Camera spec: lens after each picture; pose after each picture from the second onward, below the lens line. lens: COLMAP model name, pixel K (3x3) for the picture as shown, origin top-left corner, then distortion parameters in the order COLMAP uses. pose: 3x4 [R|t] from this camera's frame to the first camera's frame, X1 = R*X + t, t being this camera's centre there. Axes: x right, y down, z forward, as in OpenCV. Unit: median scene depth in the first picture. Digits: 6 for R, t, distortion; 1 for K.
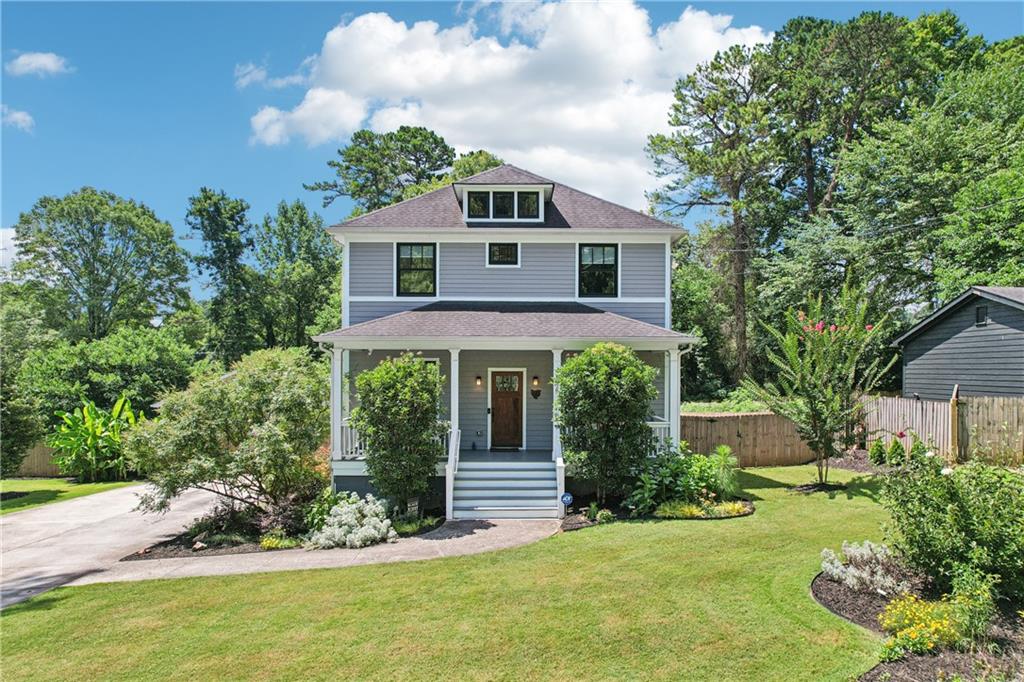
lens RADIAL K [[644.8, 0, 512.0], [0, 644.8, 341.0], [0, 0, 1]] dist [-0.059605, 0.051656]
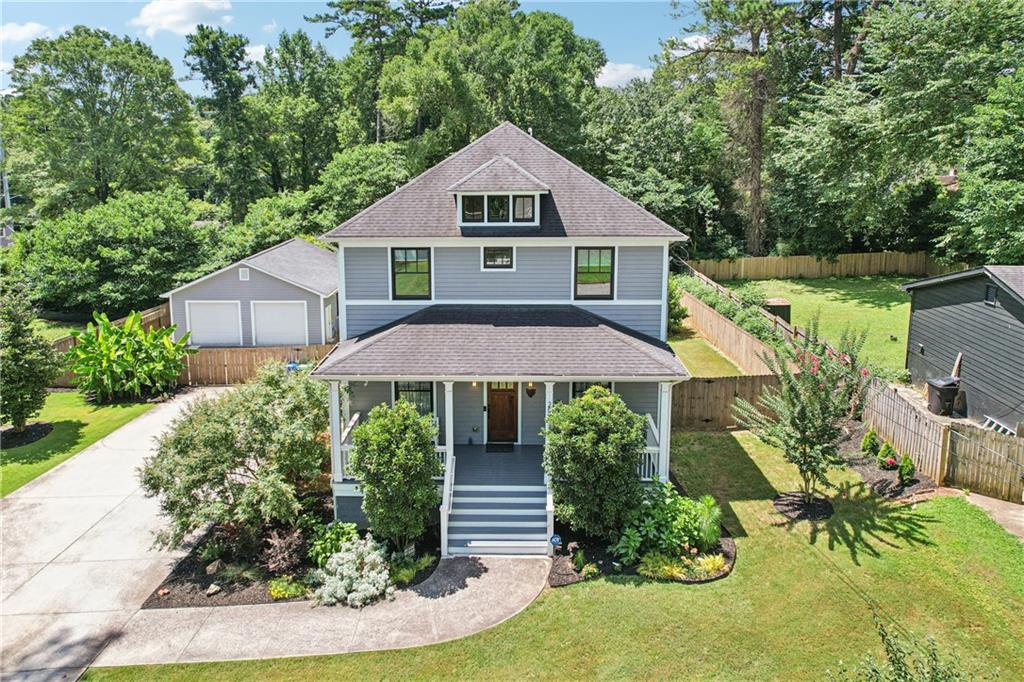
lens RADIAL K [[652.7, 0, 499.0], [0, 652.7, 275.3], [0, 0, 1]] dist [-0.060011, 0.054865]
pose [[0.999499, 0.001247, -0.031640, 0.019410], [0.002934, 0.991280, 0.131736, -0.242121], [0.031528, -0.131763, 0.990780, 0.002742]]
